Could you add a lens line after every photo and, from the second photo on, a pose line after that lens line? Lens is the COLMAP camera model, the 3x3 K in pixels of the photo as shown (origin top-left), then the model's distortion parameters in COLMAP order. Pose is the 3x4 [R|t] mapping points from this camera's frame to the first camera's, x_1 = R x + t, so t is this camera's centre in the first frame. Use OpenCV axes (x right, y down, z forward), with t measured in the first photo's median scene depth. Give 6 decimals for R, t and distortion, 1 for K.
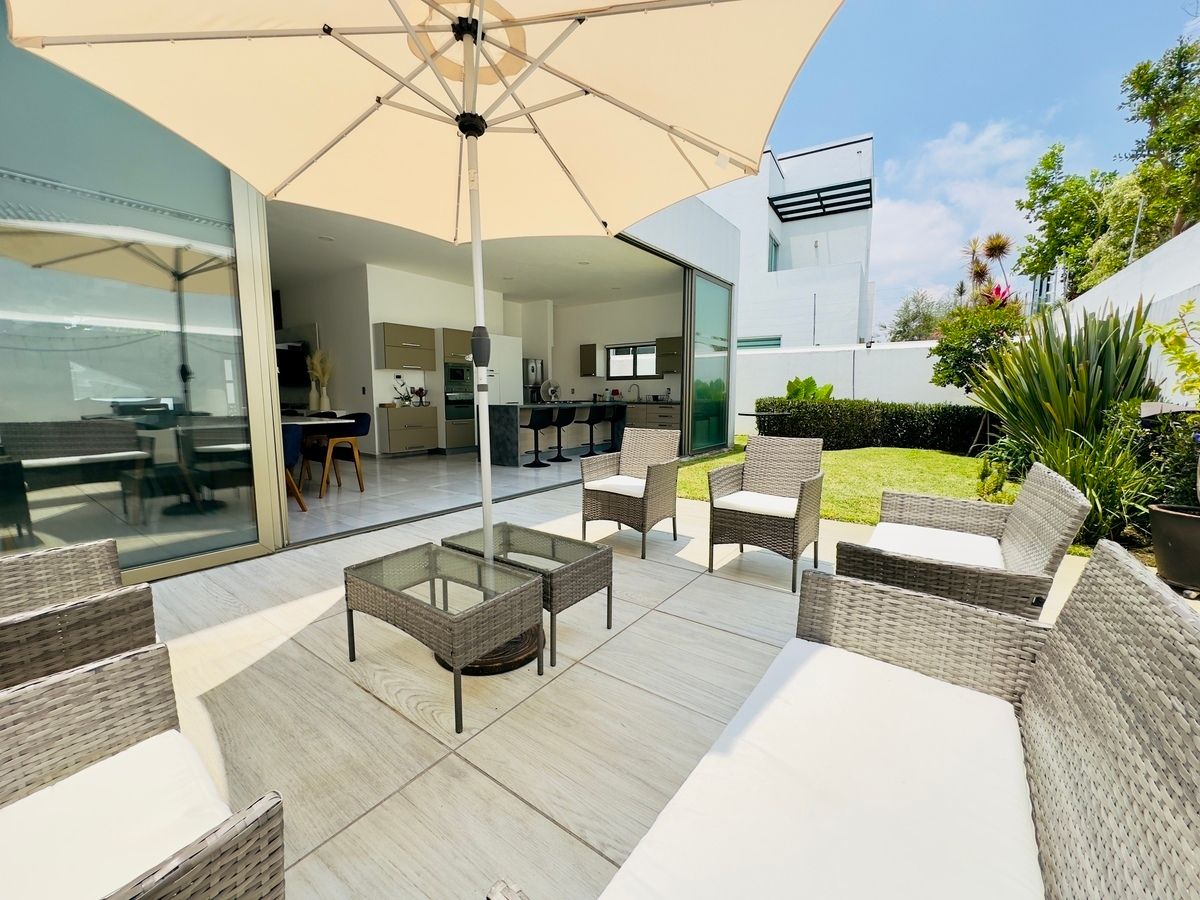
lens RADIAL K [[479.1, 0, 601.7], [0, 479.1, 451.8], [0, 0, 1]] dist [-0.004154, 0.000730]
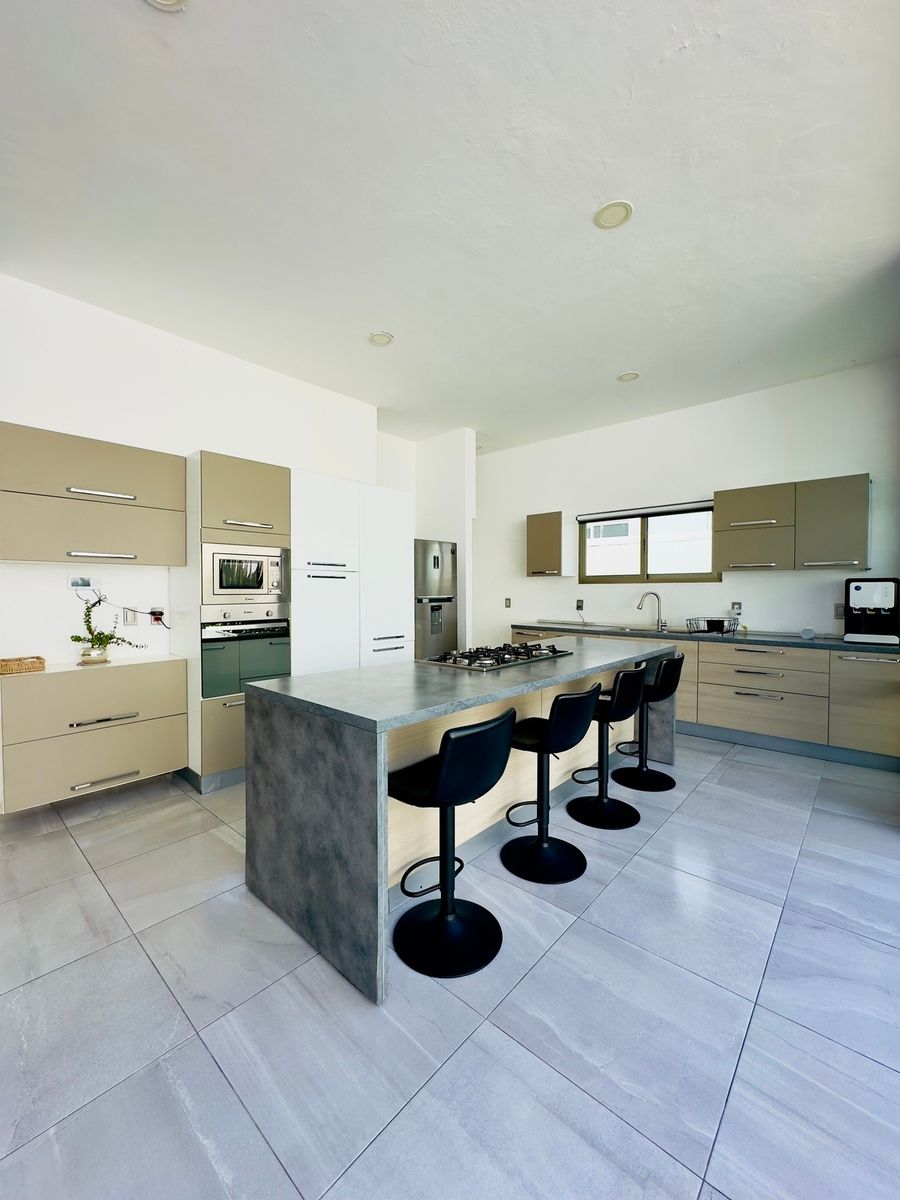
lens RADIAL K [[479.1, 0, 450.2], [0, 479.1, 602.6], [0, 0, 1]] dist [-0.004154, 0.000730]
pose [[0.995054, 0.002342, -0.099310, -0.083241], [-0.011447, 0.995765, -0.091215, -0.089538], [0.098676, 0.091901, 0.990867, 0.536414]]
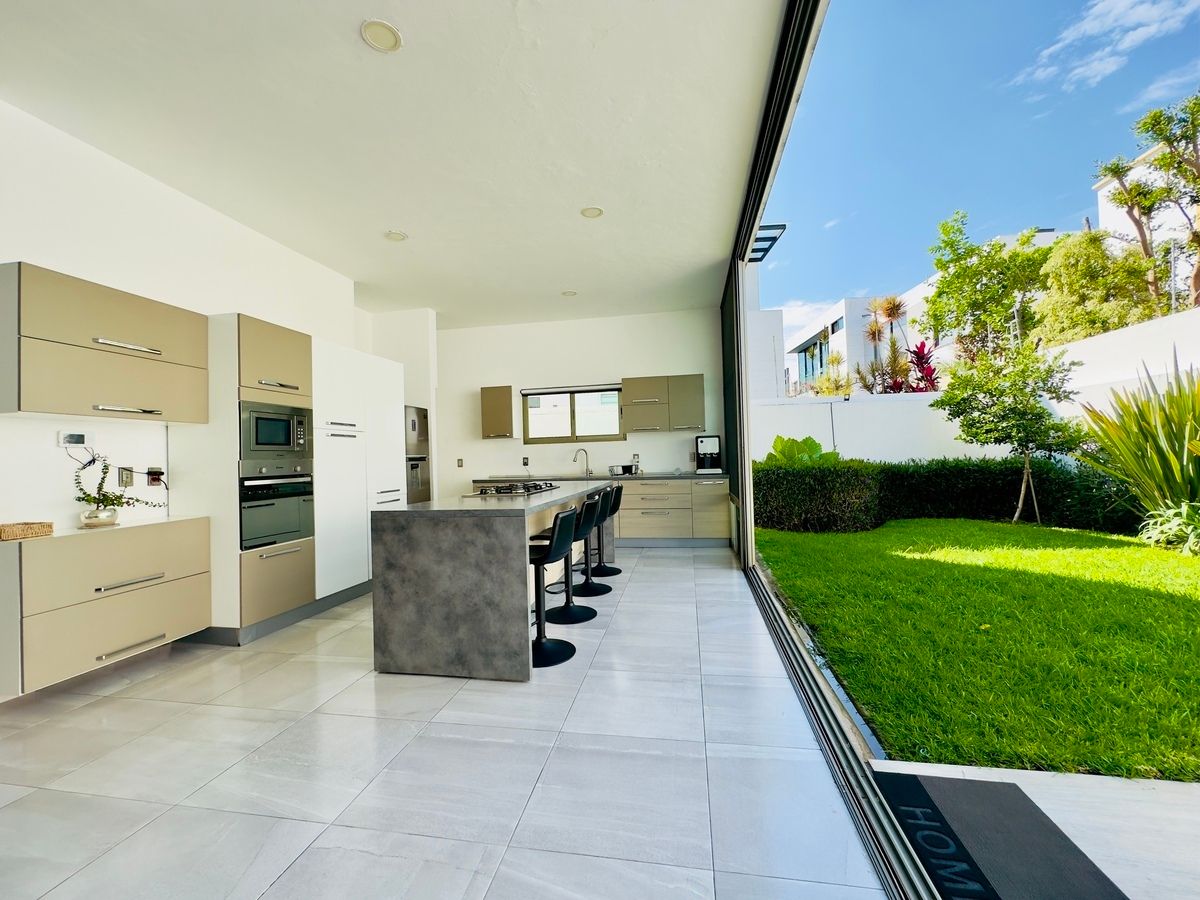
lens RADIAL K [[479.1, 0, 601.1], [0, 479.1, 452.7], [0, 0, 1]] dist [-0.004154, 0.000730]
pose [[0.899175, -0.023047, 0.436981, -0.192874], [0.081222, 0.990049, -0.114915, -0.063614], [-0.429985, 0.138821, 0.892100, 0.439039]]
